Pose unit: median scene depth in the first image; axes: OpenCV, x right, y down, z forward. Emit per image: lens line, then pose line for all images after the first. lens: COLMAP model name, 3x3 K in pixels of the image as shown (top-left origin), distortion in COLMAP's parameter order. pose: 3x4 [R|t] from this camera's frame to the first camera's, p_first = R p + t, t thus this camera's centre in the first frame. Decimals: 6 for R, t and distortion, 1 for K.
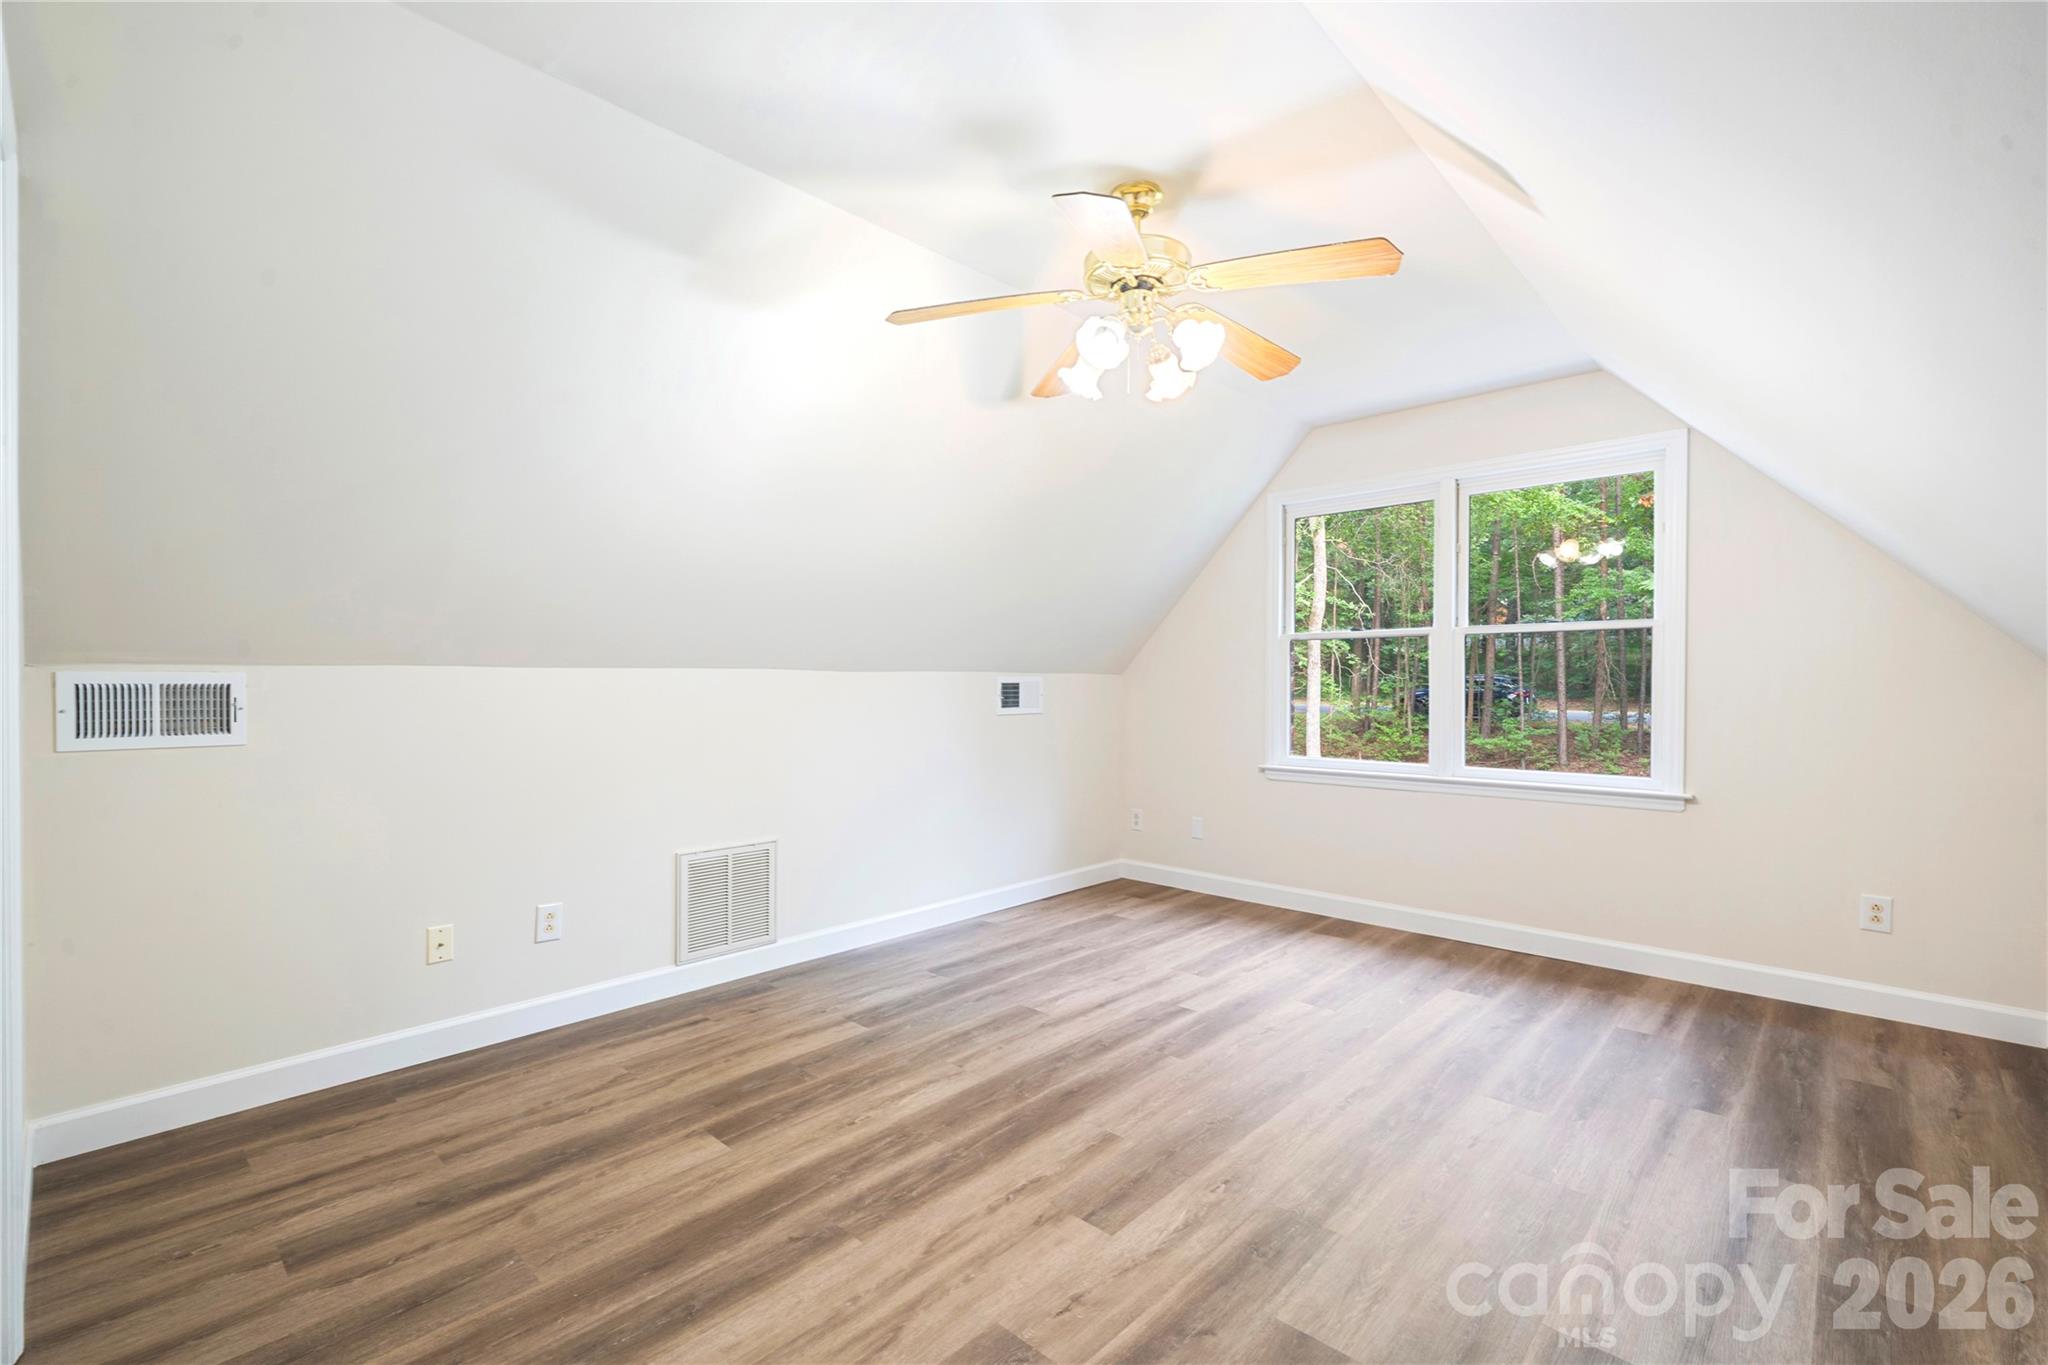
lens RADIAL K [[892.4, 0, 1028.6], [0, 892.4, 675.4], [0, 0, 1]] dist [-0.000005, -0.000061]
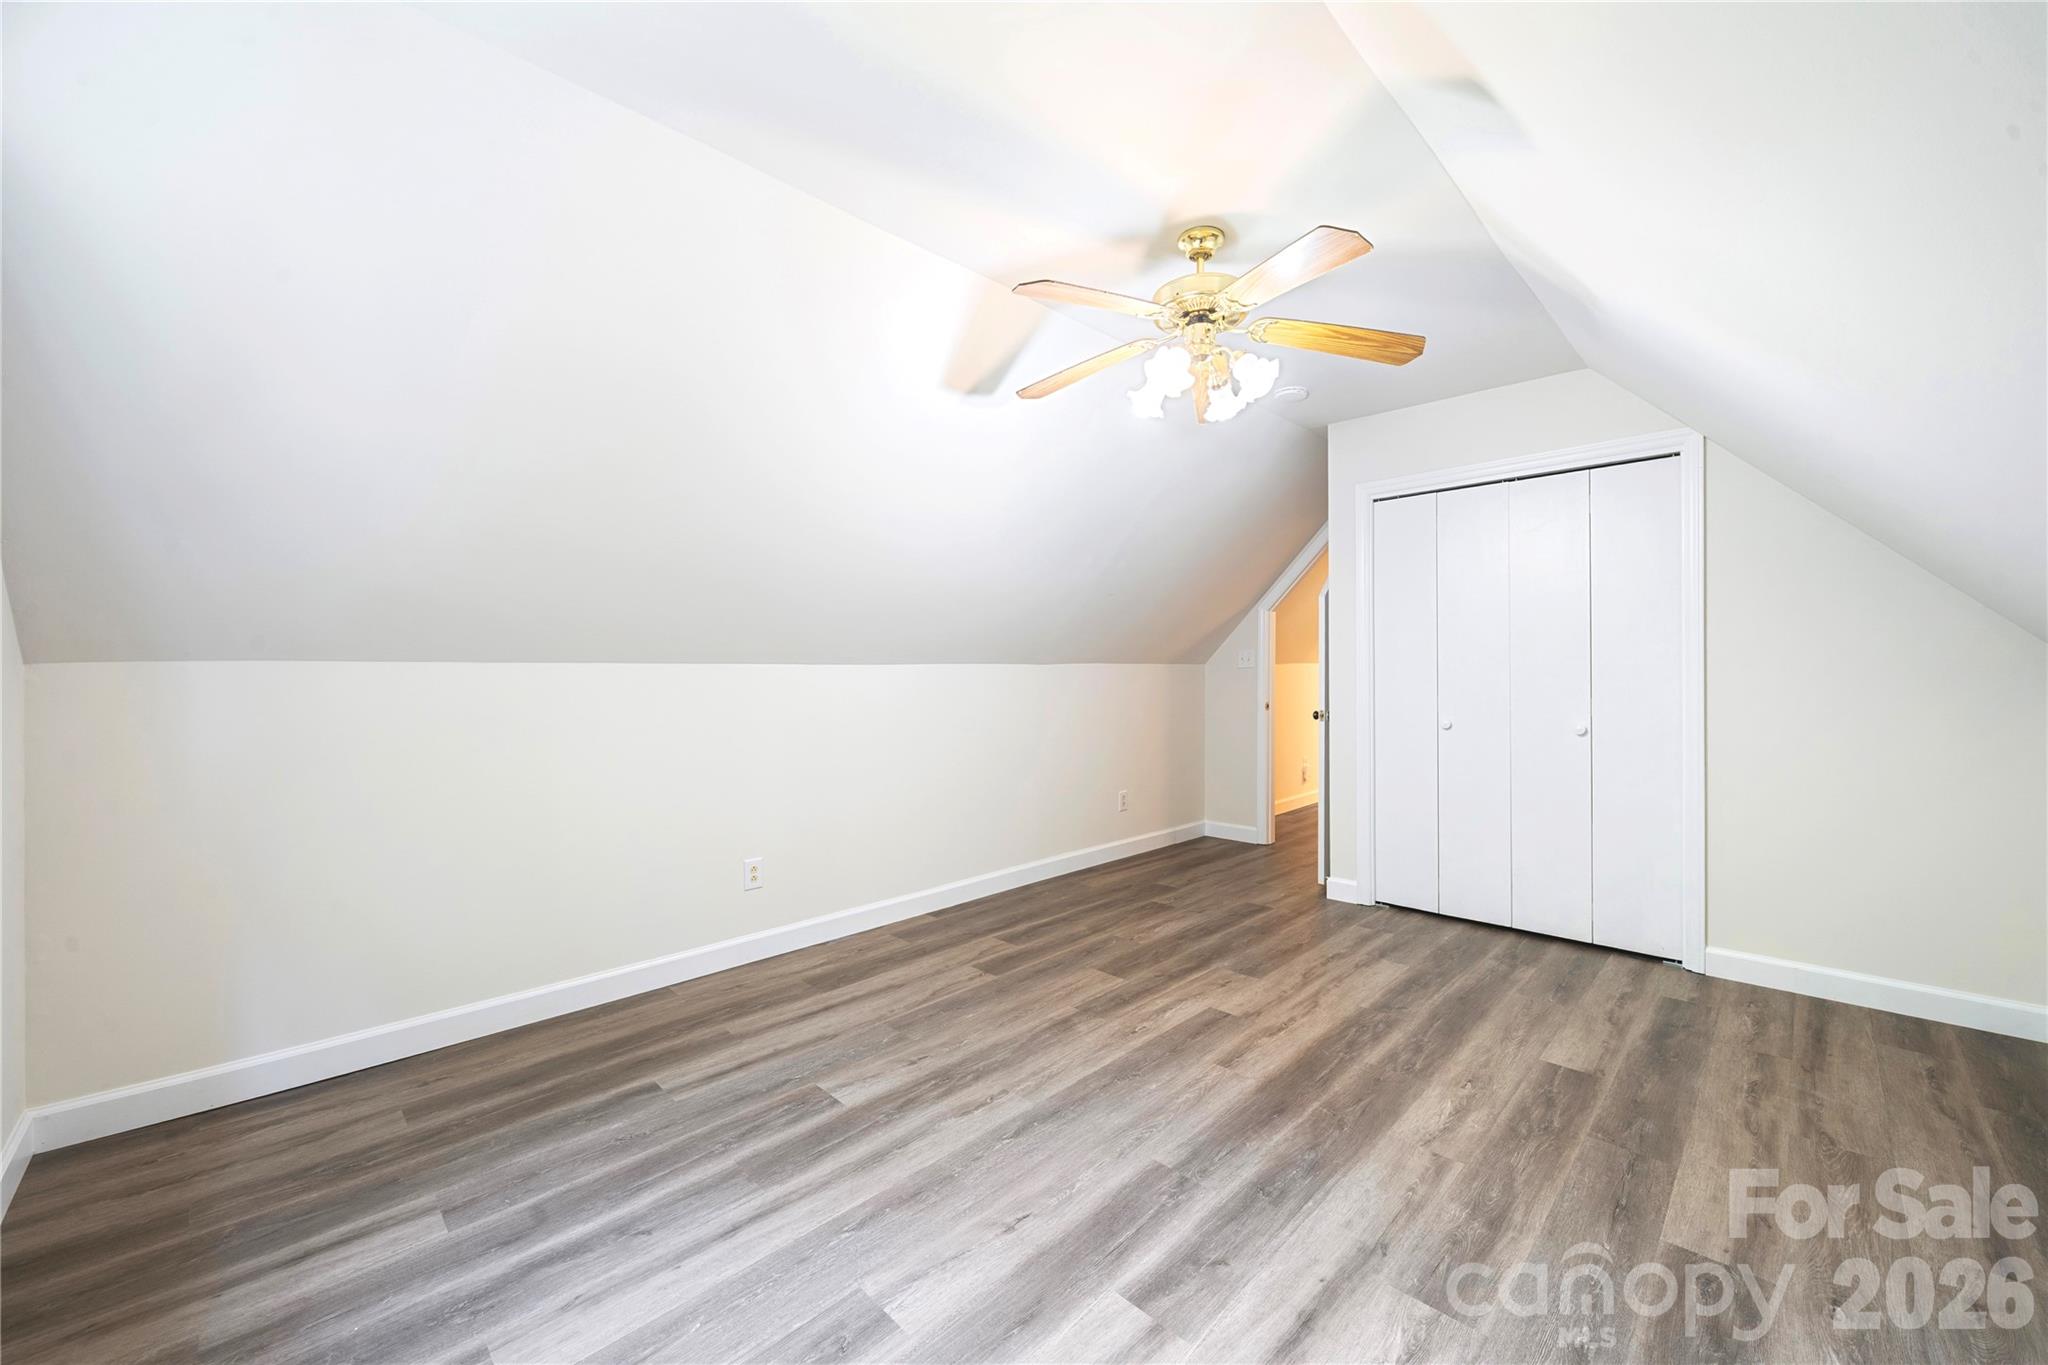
lens RADIAL K [[760.3, 0, 1027.4], [0, 760.3, 687.4], [0, 0, 1]] dist [-0.001544, -0.000072]
pose [[-0.998976, 0.005073, 0.044958, 0.291131], [0.005630, 0.999909, 0.012265, 0.011122], [-0.044891, 0.012506, -0.998914, 1.921695]]
